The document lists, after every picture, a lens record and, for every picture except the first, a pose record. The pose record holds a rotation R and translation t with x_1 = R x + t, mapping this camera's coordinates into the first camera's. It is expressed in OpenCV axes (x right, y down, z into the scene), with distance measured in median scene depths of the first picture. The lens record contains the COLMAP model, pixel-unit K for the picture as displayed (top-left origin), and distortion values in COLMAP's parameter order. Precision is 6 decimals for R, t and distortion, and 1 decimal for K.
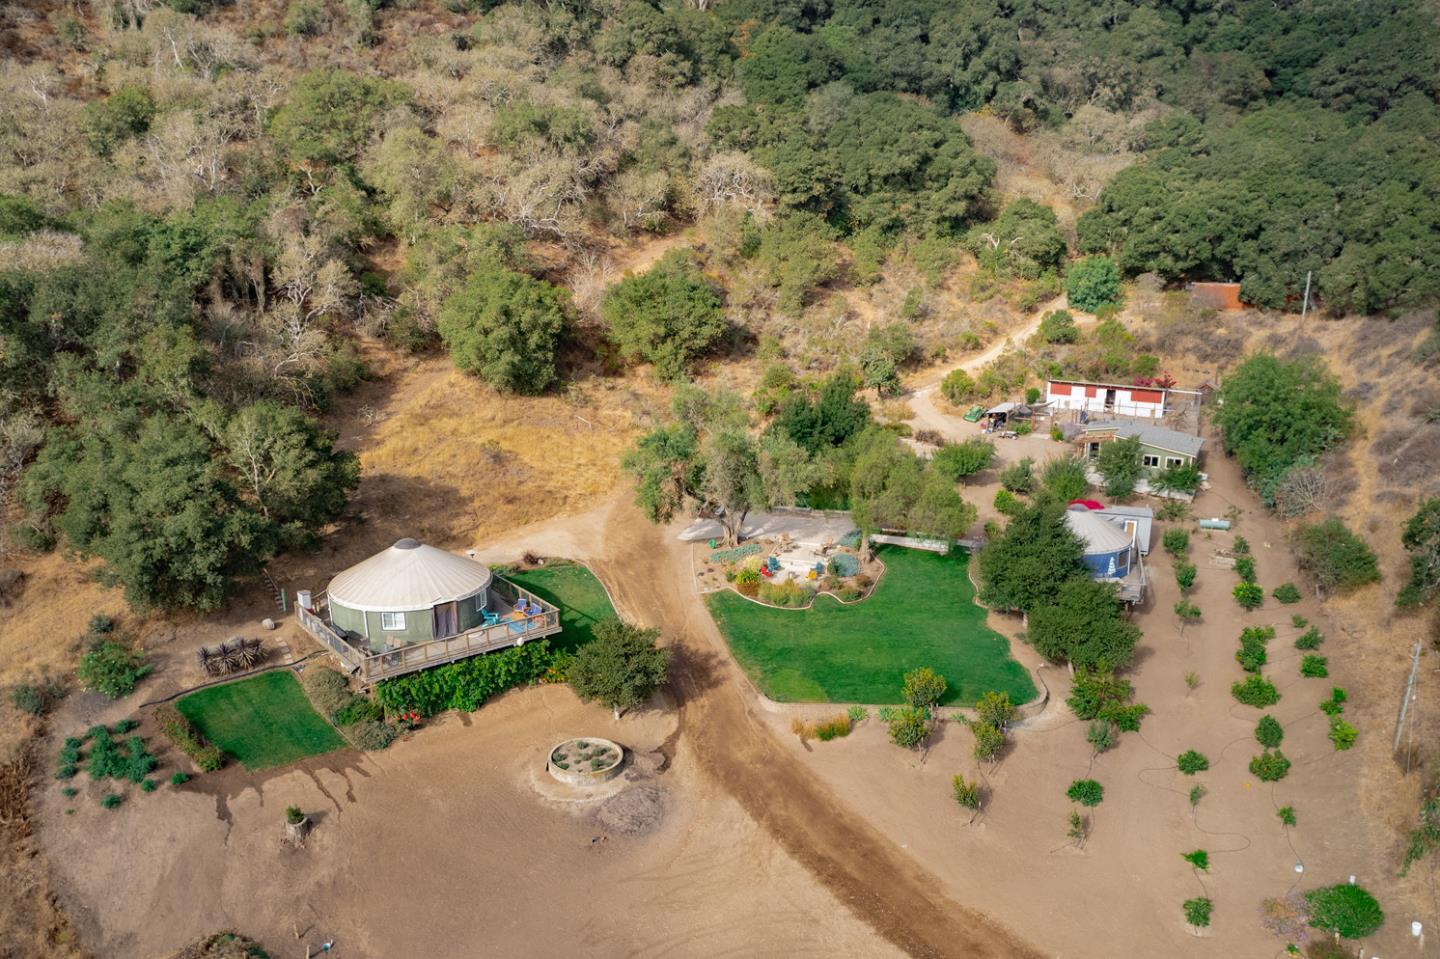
lens RADIAL K [[1121.0, 0, 710.2], [0, 1121.0, 546.8], [0, 0, 1]] dist [-0.076692, 0.066688]
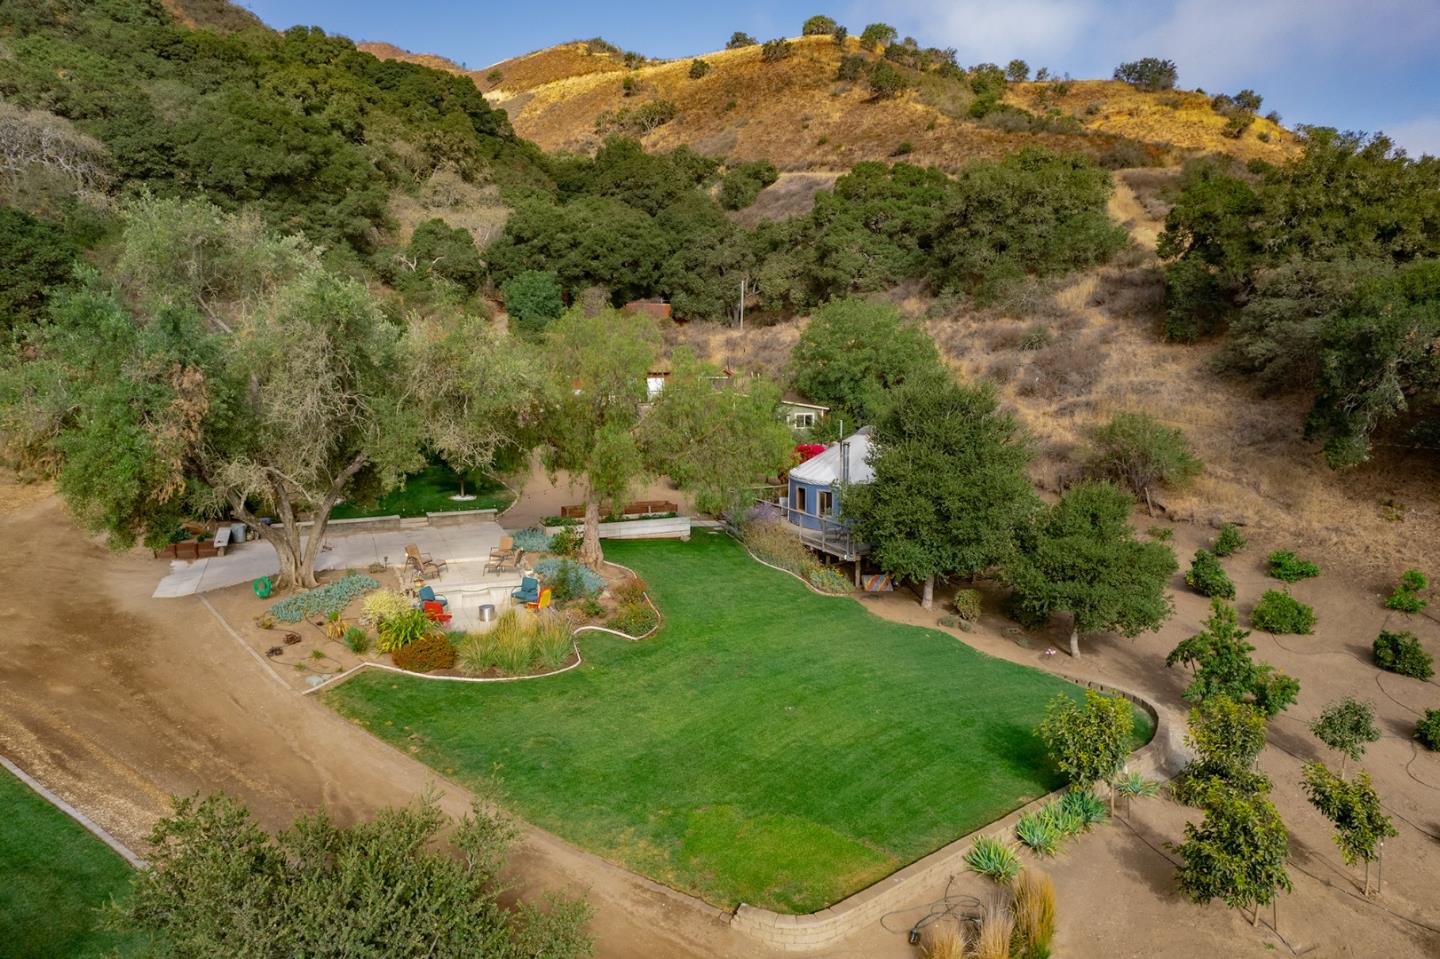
lens RADIAL K [[925.9, 0, 720.0], [0, 925.9, 479.5], [0, 0, 1]] dist [-0.085734, 0.079332]
pose [[0.743213, -0.084321, 0.663720, -0.077484], [0.205830, 0.972731, -0.106903, 0.024544], [-0.636607, 0.216065, 0.740302, 0.496029]]
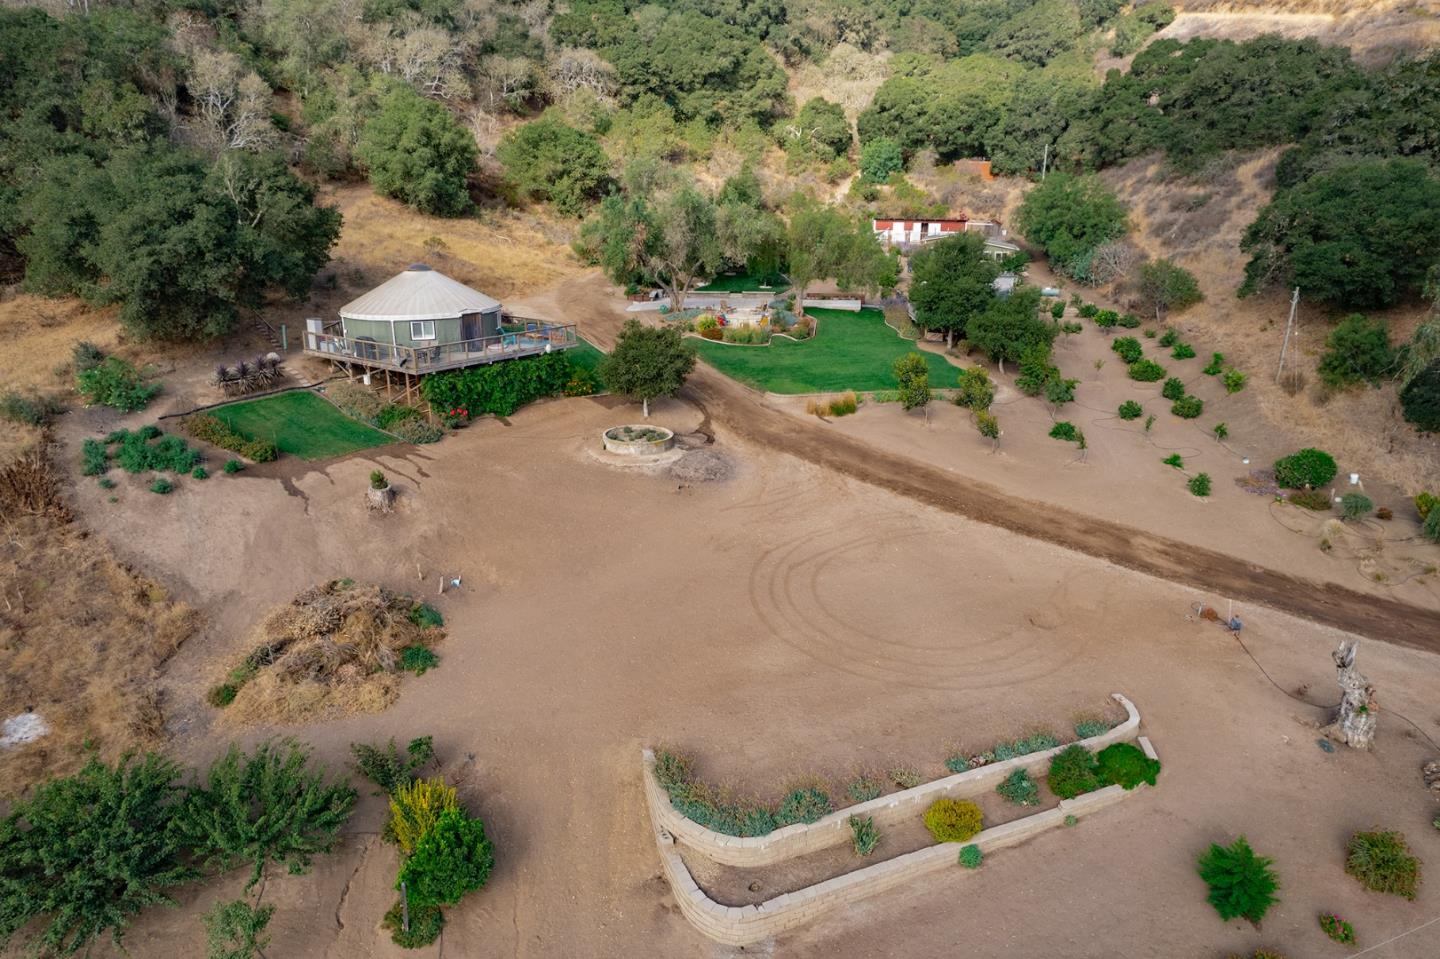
lens RADIAL K [[925.9, 0, 720.0], [0, 925.9, 479.5], [0, 0, 1]] dist [-0.085734, 0.079332]
pose [[0.964901, -0.070813, 0.252888, -0.150557], [0.072115, 0.997388, 0.004130, 0.134052], [-0.252520, 0.014252, 0.967487, 0.079826]]
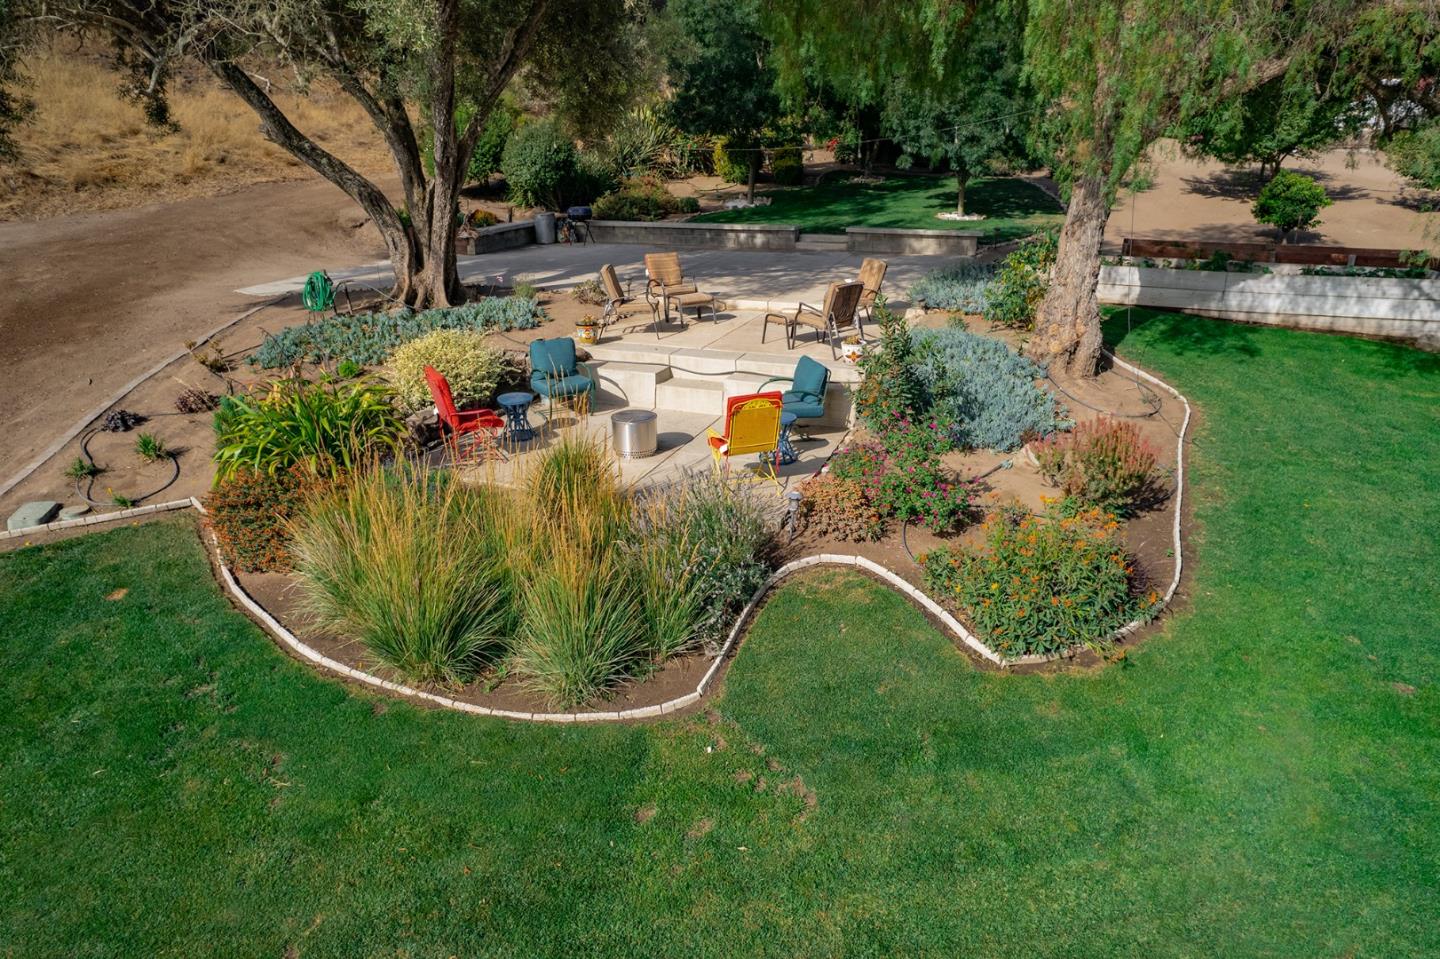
lens RADIAL K [[925.9, 0, 720.0], [0, 925.9, 479.5], [0, 0, 1]] dist [-0.085734, 0.079332]
pose [[0.999425, 0.017704, -0.028905, 0.067856], [-0.016788, 0.999359, 0.031628, 0.021045], [0.029447, -0.031125, 0.999082, 0.663835]]
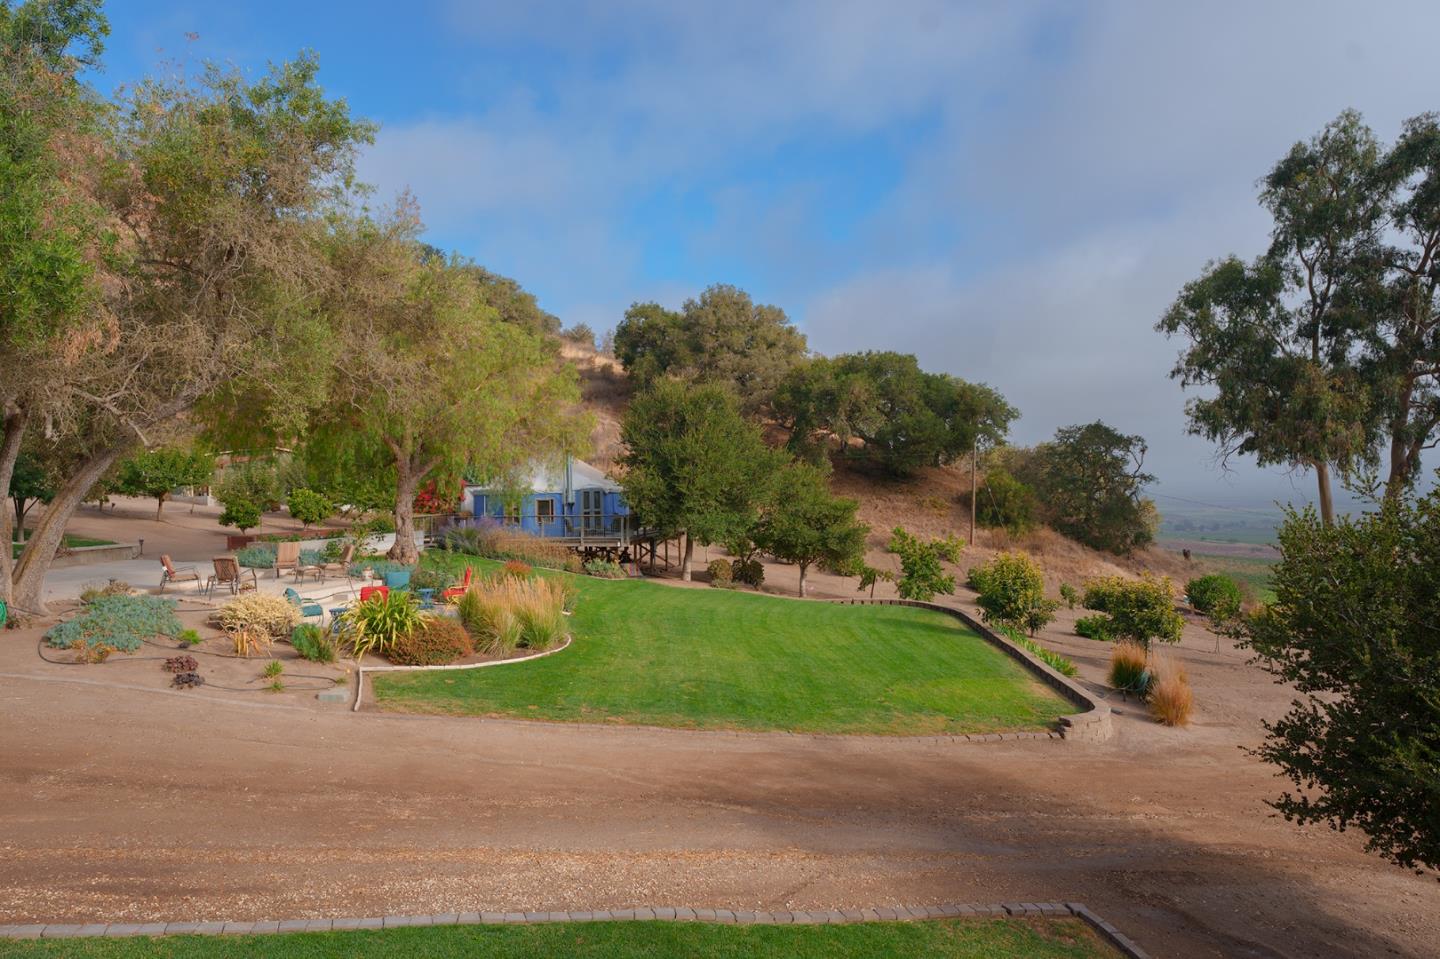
lens RADIAL K [[766.2, 0, 720.0], [0, 766.2, 479.5], [0, 0, 1]] dist [-0.026379, 0.035238]
pose [[-0.004356, 0.013117, 0.999904, -0.124378], [0.328875, 0.944310, -0.010955, 0.017715], [-0.944364, 0.328795, -0.008428, 0.684051]]
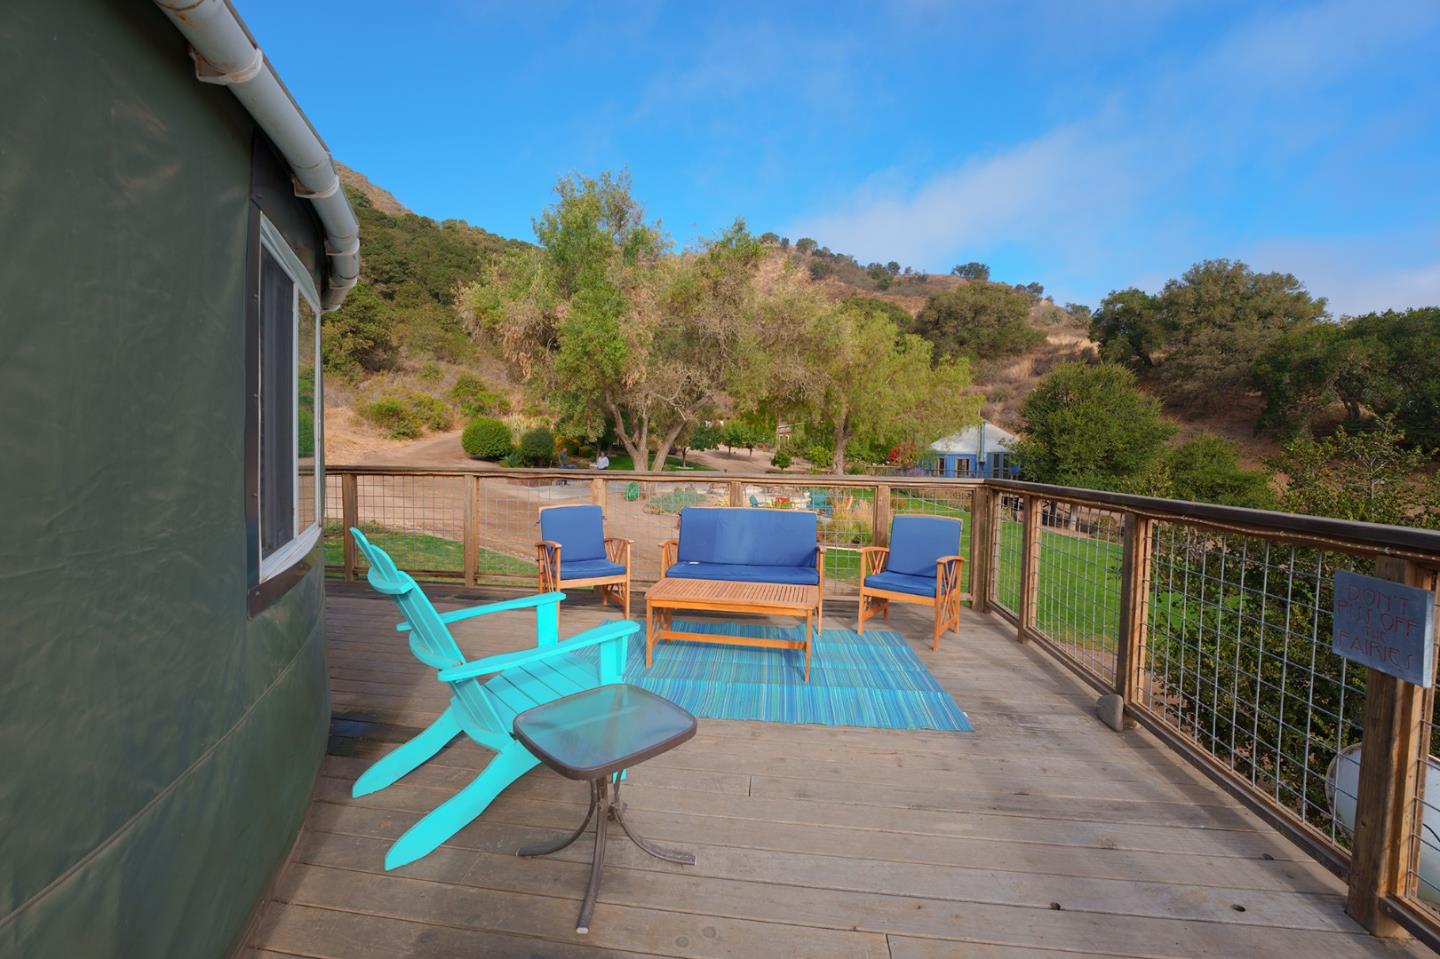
lens RADIAL K [[581.2, 0, 716.3], [0, 581.2, 480.9], [0, 0, 1]] dist [-0.024094, 0.000575]
pose [[0.706466, -0.021249, 0.707428, -0.136929], [0.201555, 0.964200, -0.172319, 0.039855], [-0.678440, 0.264323, 0.685458, 0.622972]]
